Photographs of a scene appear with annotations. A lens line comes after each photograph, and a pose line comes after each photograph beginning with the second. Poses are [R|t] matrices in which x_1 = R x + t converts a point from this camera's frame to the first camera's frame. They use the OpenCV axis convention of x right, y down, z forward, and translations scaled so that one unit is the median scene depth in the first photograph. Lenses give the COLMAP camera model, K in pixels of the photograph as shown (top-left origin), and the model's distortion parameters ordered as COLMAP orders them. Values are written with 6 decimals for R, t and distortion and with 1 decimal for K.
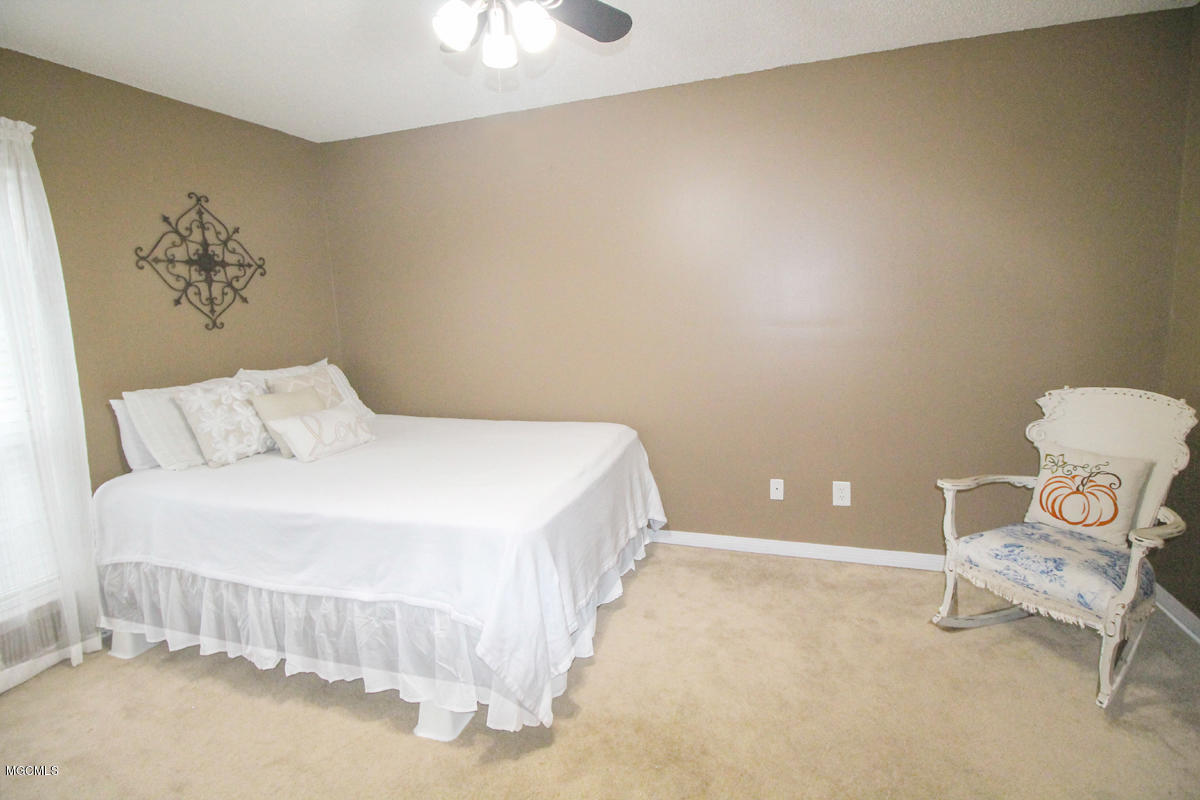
lens RADIAL K [[565.4, 0, 601.0], [0, 565.4, 388.9], [0, 0, 1]] dist [-0.000957, -0.011743]
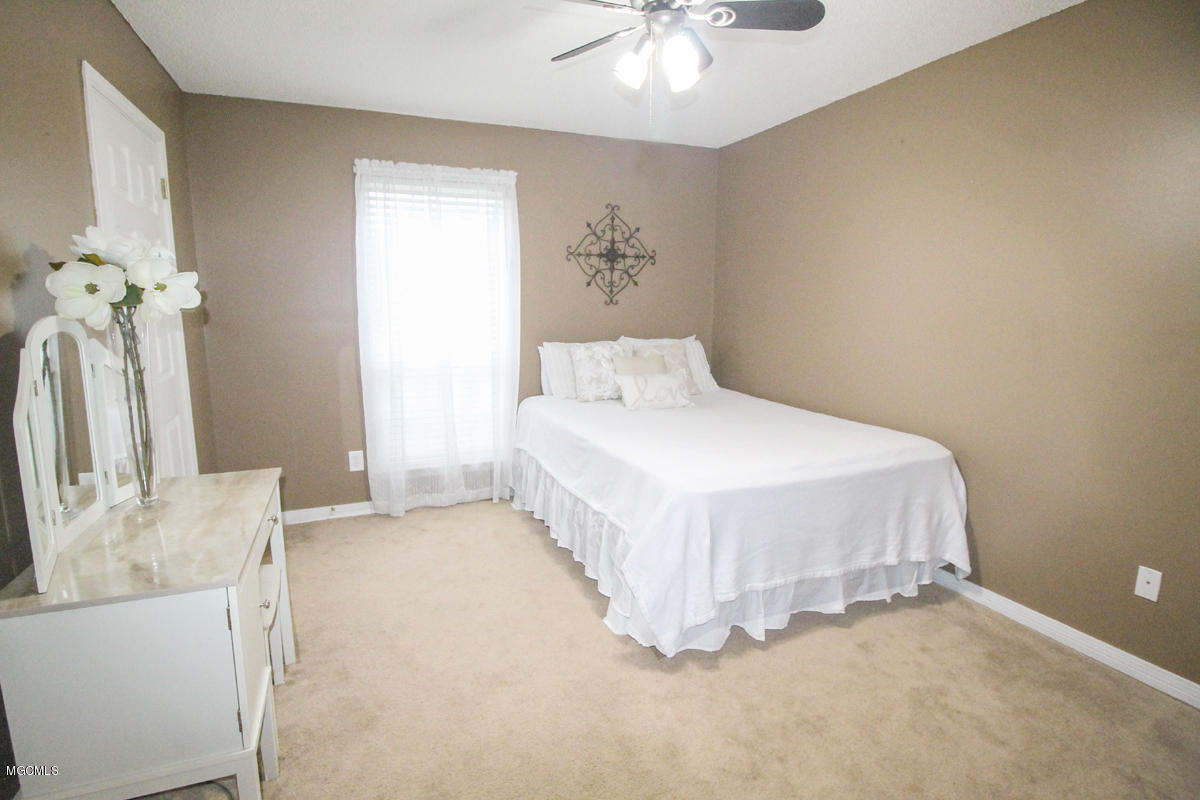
lens RADIAL K [[579.9, 0, 581.2], [0, 579.9, 401.1], [0, 0, 1]] dist [-0.000709, -0.011574]
pose [[0.646043, 0.170275, -0.744067, 0.363524], [-0.141514, 0.984620, 0.102453, -0.011114], [0.750068, 0.039107, 0.660203, 0.035057]]
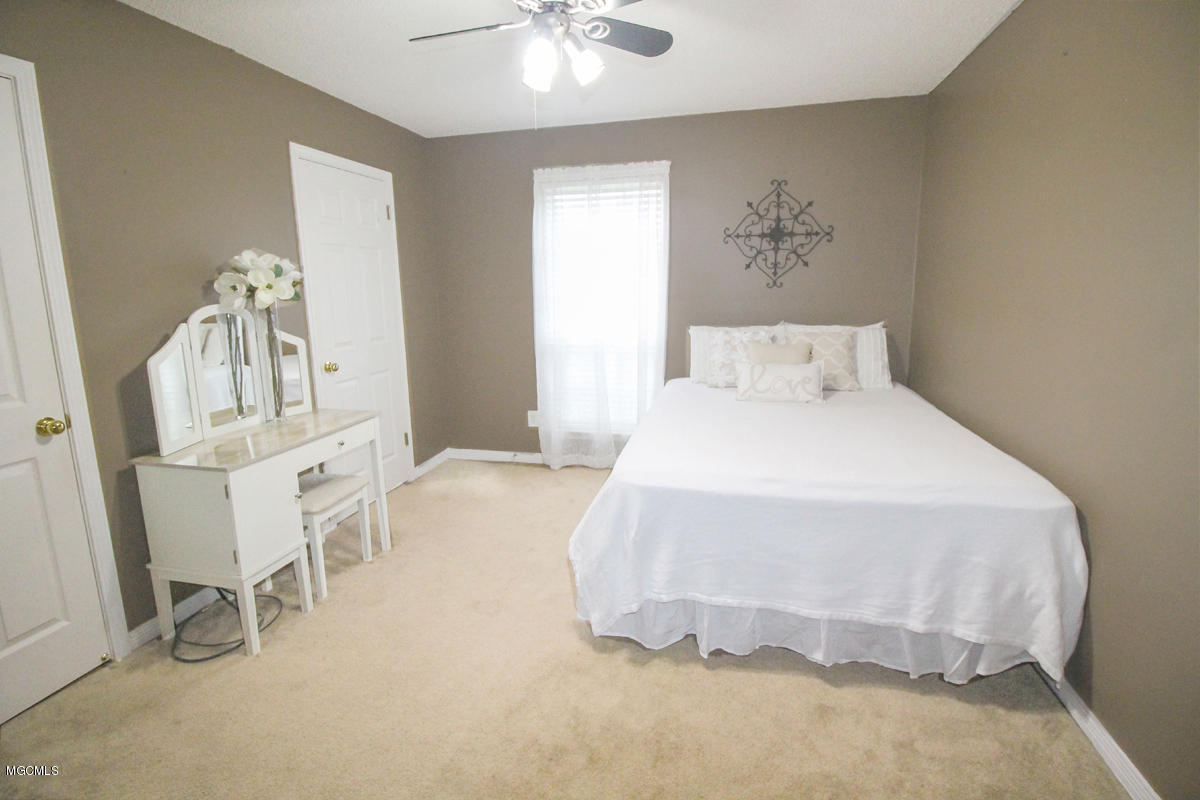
lens RADIAL K [[565.4, 0, 601.0], [0, 565.4, 388.9], [0, 0, 1]] dist [-0.000957, -0.011743]
pose [[0.092578, 0.221851, -0.970676, 0.595376], [-0.136215, 0.968519, 0.208367, -0.101685], [0.986344, 0.112930, 0.119883, 0.510236]]
